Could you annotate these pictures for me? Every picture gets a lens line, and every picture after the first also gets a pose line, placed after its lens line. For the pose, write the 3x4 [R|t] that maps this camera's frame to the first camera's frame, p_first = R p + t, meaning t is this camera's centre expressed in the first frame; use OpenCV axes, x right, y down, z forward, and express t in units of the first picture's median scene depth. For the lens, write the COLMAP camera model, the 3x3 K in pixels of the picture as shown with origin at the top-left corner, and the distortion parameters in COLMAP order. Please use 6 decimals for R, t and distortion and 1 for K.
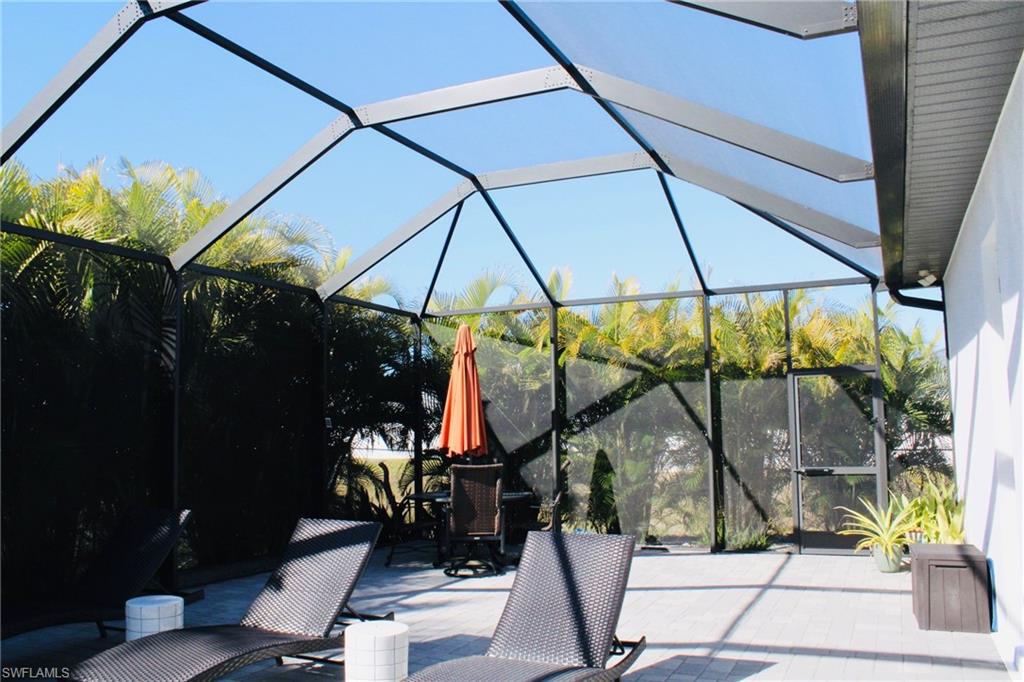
lens RADIAL K [[863.2, 0, 512.0], [0, 863.2, 341.0], [0, 0, 1]] dist [-0.159005, 0.213452]
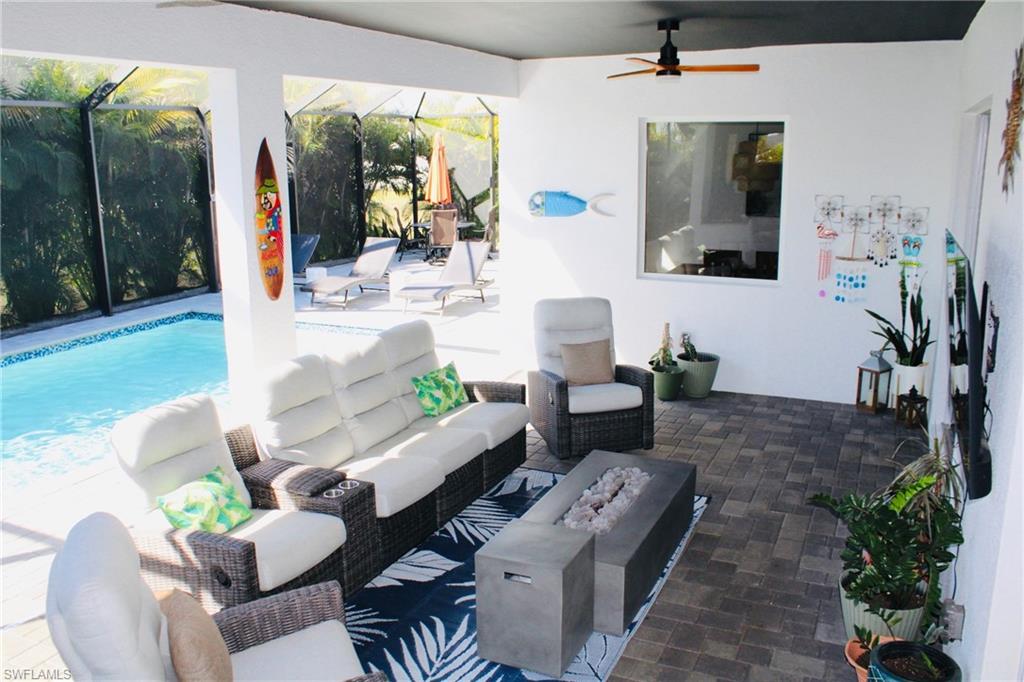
lens RADIAL K [[863.2, 0, 512.0], [0, 863.2, 341.0], [0, 0, 1]] dist [-0.159005, 0.213452]
pose [[0.999992, 0.004003, 0.000799, 0.085884], [-0.004049, 0.947777, 0.318907, -0.151016], [0.000519, -0.318907, 0.947786, -0.727626]]
